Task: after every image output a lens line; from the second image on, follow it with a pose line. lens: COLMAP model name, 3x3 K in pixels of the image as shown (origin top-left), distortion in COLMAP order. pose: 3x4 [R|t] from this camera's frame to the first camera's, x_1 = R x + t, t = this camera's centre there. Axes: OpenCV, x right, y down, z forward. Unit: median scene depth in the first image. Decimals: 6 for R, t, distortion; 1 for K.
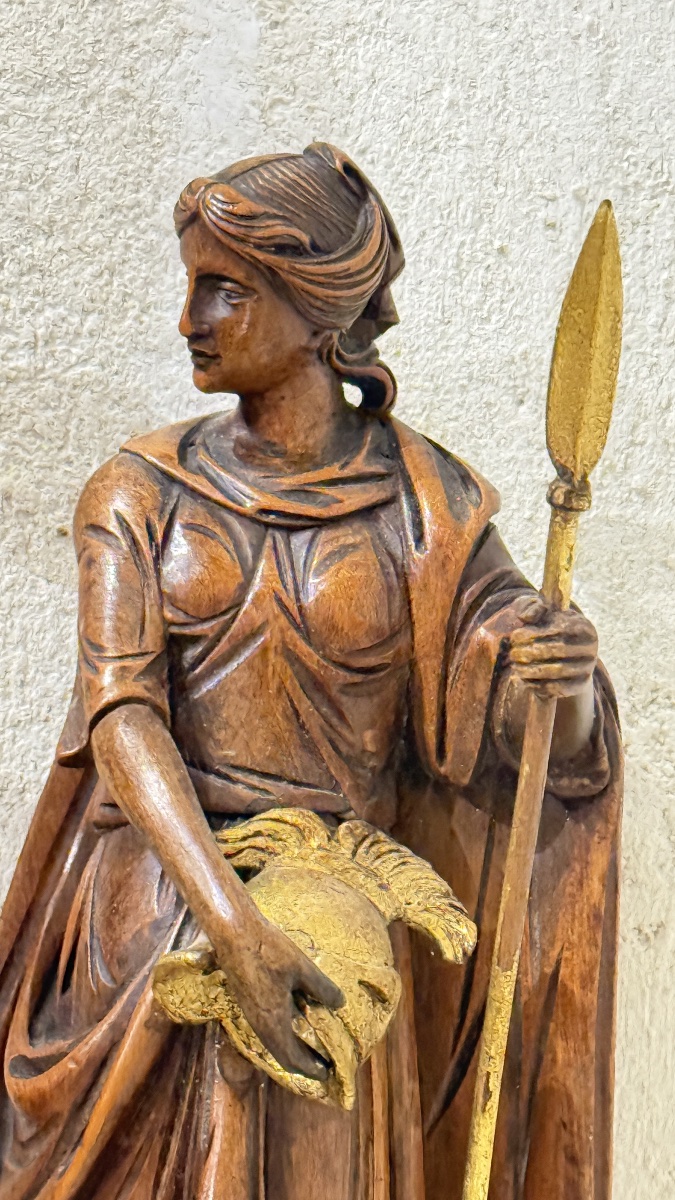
lens RADIAL K [[4432.6, 0, 337.5], [0, 4432.6, 600.0], [0, 0, 1]] dist [0.094046, -0.435179]
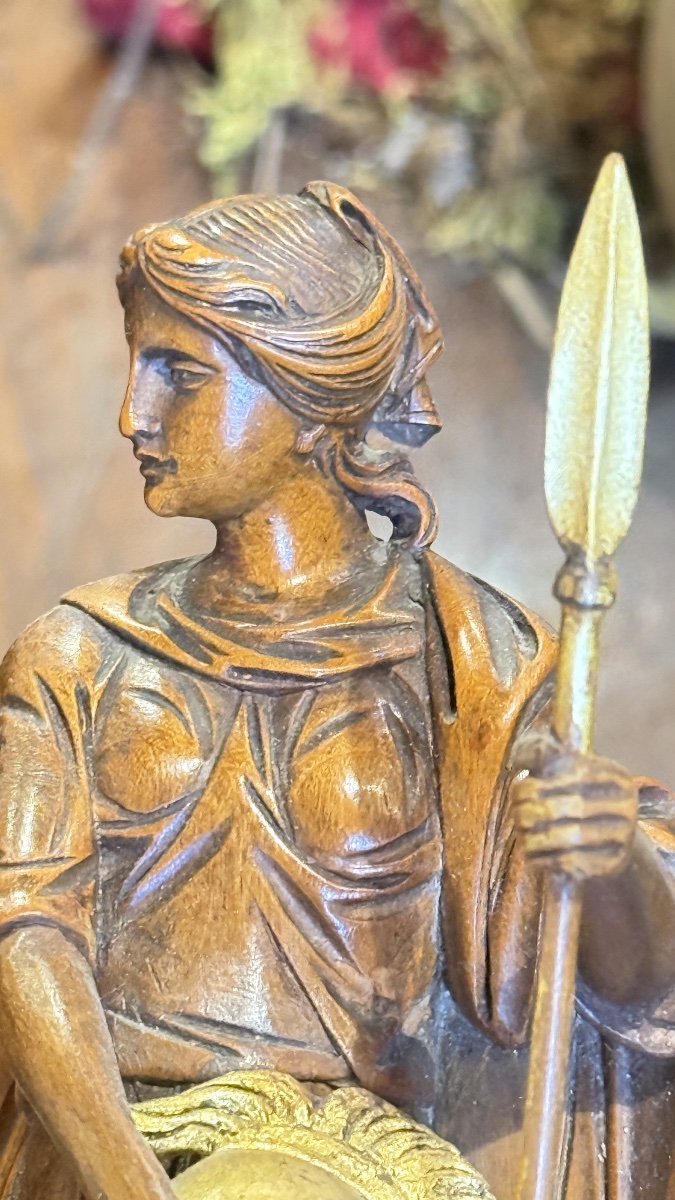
lens RADIAL K [[4432.6, 0, 337.5], [0, 4432.6, 600.0], [0, 0, 1]] dist [0.094046, -0.435179]
pose [[0.989841, -0.029396, -0.139108, 0.103300], [0.011664, 0.991885, -0.126601, 0.062064], [0.141701, 0.123692, 0.982151, 0.287290]]
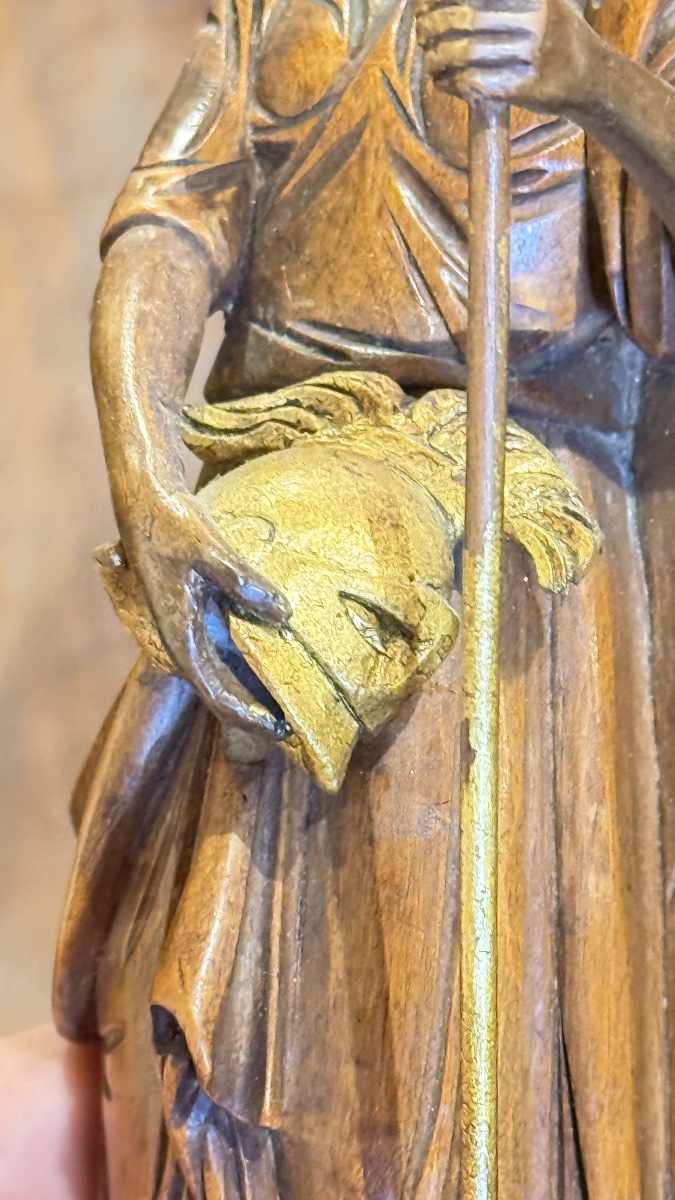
lens RADIAL K [[4432.6, 0, 337.5], [0, 4432.6, 600.0], [0, 0, 1]] dist [0.094046, -0.435179]
pose [[0.843541, -0.015162, -0.536851, 0.348612], [-0.035658, 0.995815, -0.084152, 0.138140], [0.535880, 0.090129, 0.839470, 0.429796]]
